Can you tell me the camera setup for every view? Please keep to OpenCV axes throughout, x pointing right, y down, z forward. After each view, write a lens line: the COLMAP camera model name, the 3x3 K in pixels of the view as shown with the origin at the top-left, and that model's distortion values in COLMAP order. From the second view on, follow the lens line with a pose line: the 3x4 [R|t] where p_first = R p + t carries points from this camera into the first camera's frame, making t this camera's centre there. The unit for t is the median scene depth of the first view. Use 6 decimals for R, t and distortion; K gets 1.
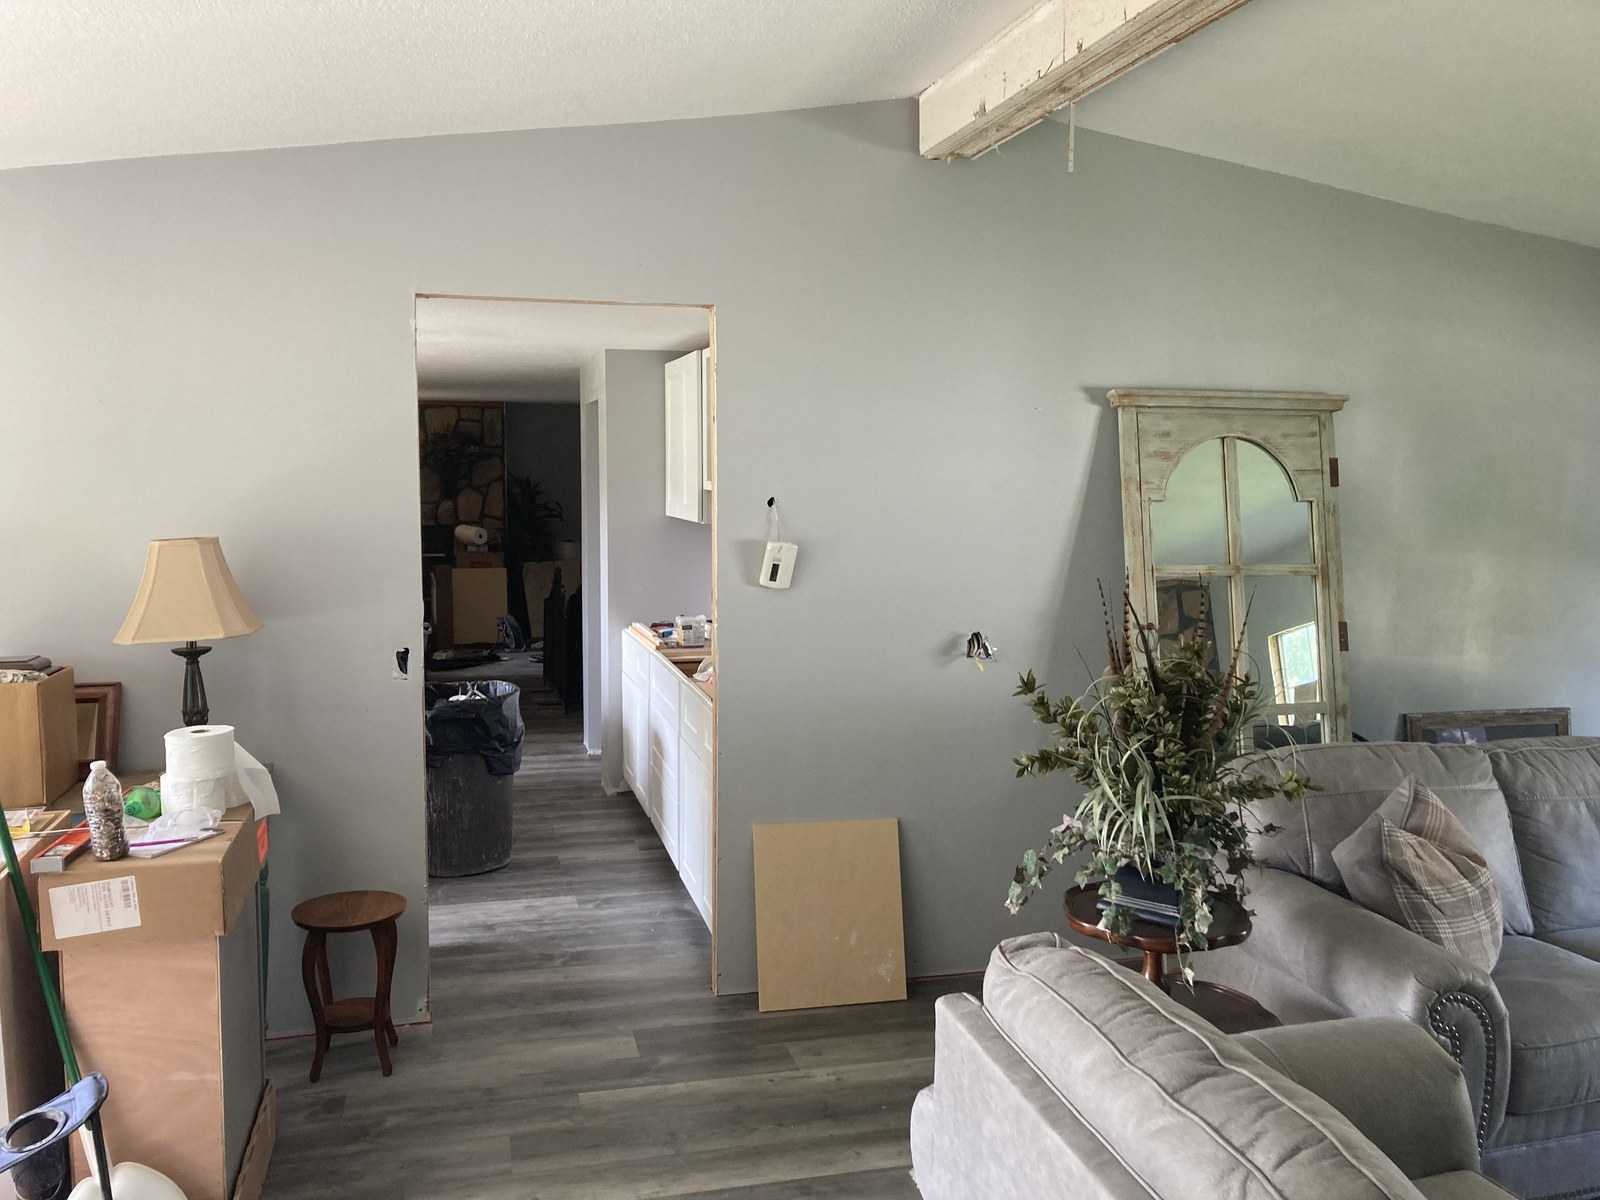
lens RADIAL K [[1281.3, 0, 800.0], [0, 1281.3, 600.0], [0, 0, 1]] dist [-0.001814, 0.001895]
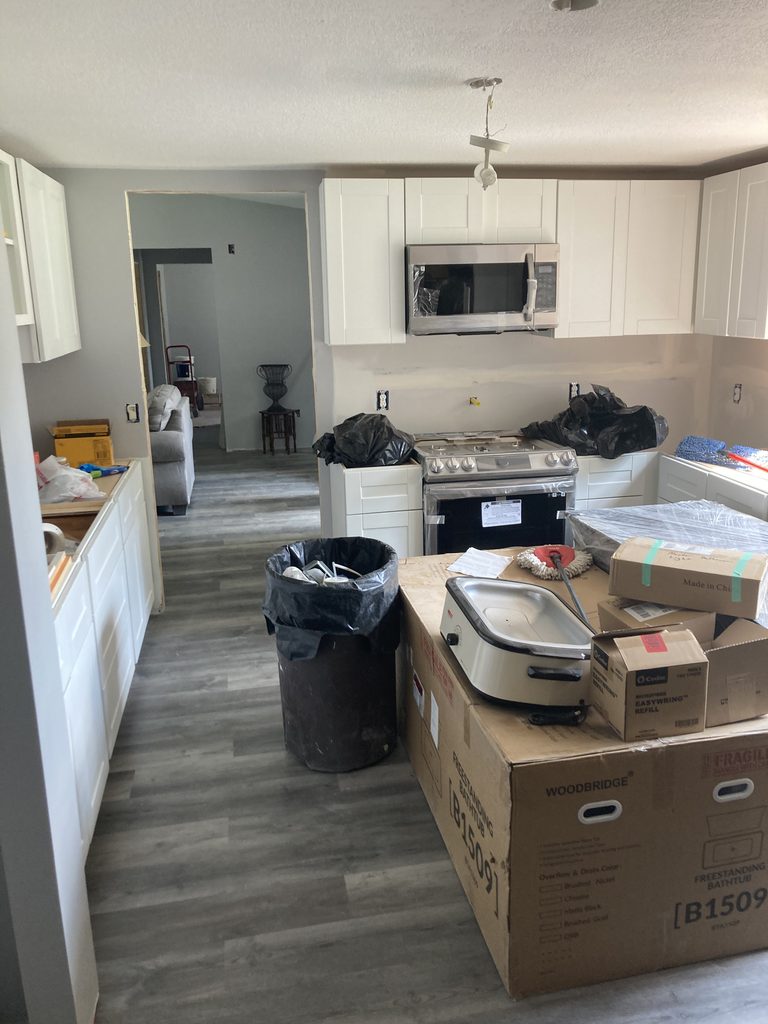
lens RADIAL K [[820.1, 0, 384.0], [0, 820.1, 512.0], [0, 0, 1]] dist [-0.001814, 0.001895]
pose [[-0.996292, -0.003849, 0.085953, -0.384017], [0.026270, 0.937689, 0.346482, -0.159047], [-0.081931, 0.347455, -0.934110, 1.658429]]
